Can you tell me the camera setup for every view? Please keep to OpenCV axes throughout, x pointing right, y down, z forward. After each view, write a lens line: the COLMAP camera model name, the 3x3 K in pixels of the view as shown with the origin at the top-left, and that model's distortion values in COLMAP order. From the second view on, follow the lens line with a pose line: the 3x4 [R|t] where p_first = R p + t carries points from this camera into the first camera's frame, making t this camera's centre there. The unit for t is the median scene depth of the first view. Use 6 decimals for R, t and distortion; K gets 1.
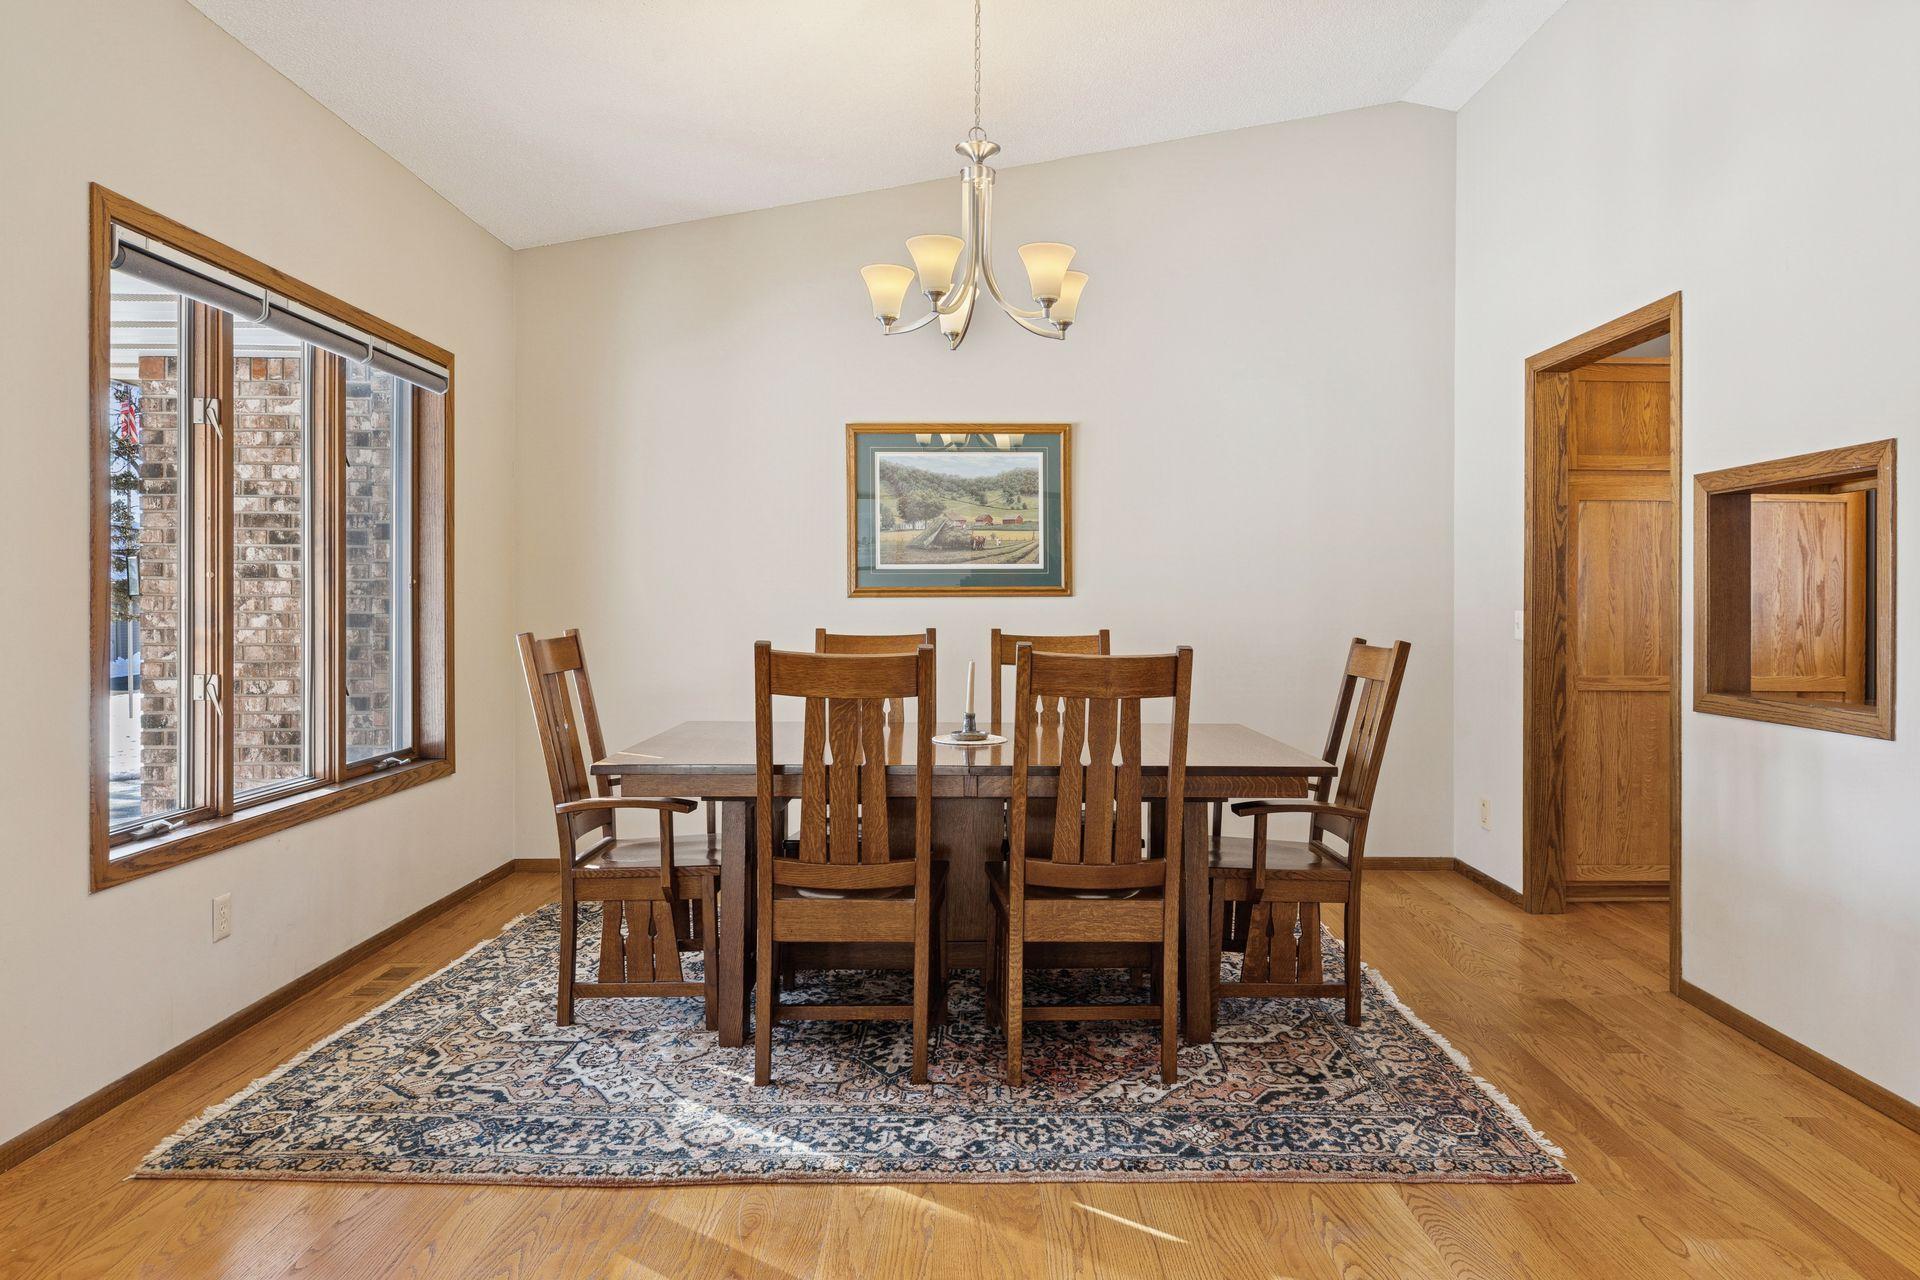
lens RADIAL K [[1233.8, 0, 1009.0], [0, 1233.8, 609.5], [0, 0, 1]] dist [0.008799, 0.003956]
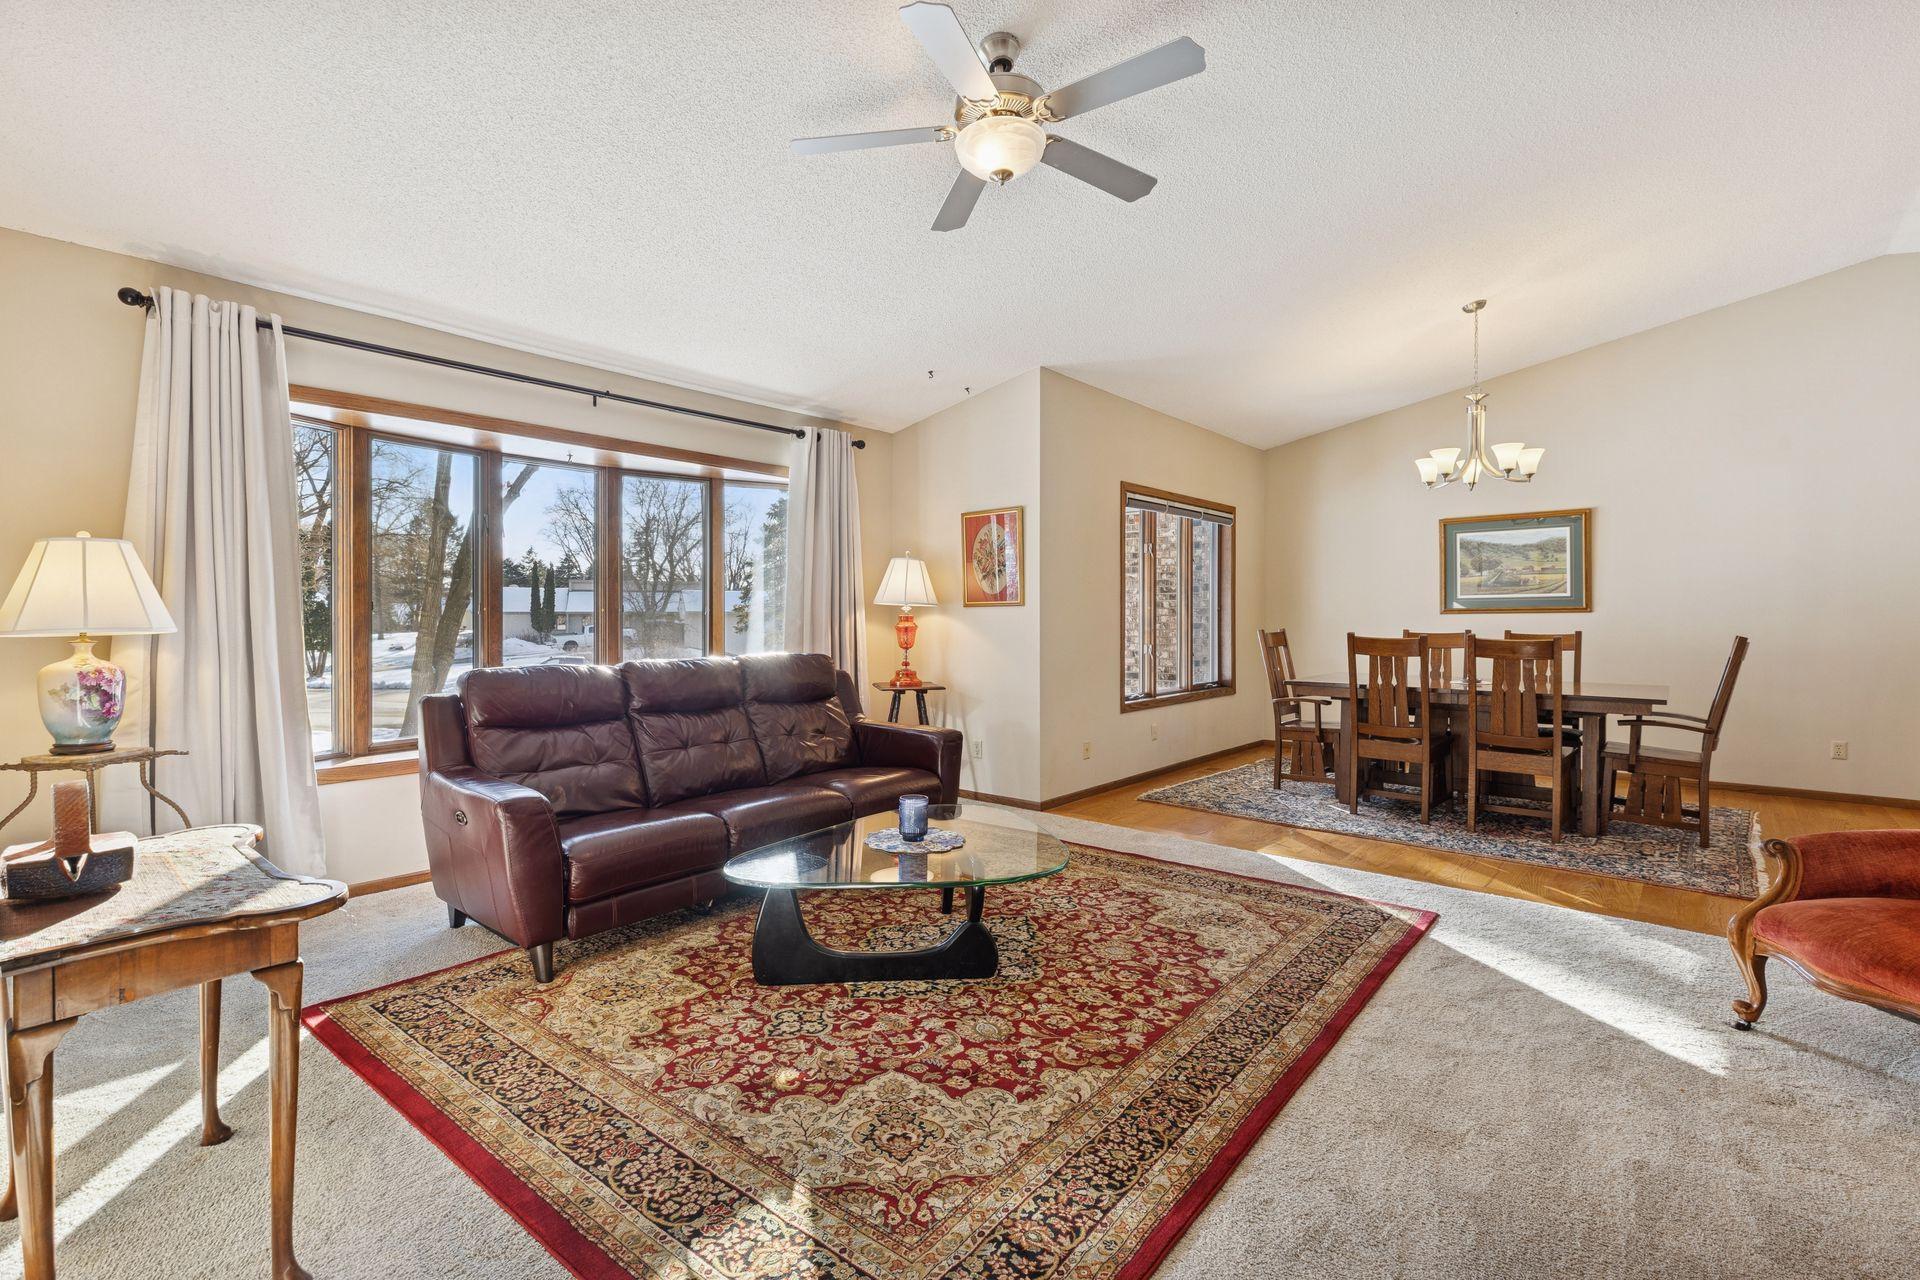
lens RADIAL K [[867.9, 0, 961.9], [0, 867.9, 629.3], [0, 0, 1]] dist [0.004583, 0.000284]
pose [[0.742731, 0.004226, -0.669577, 0.265643], [0.001609, 0.999966, 0.008096, 0.002186], [0.669588, -0.007091, 0.742699, -0.562654]]
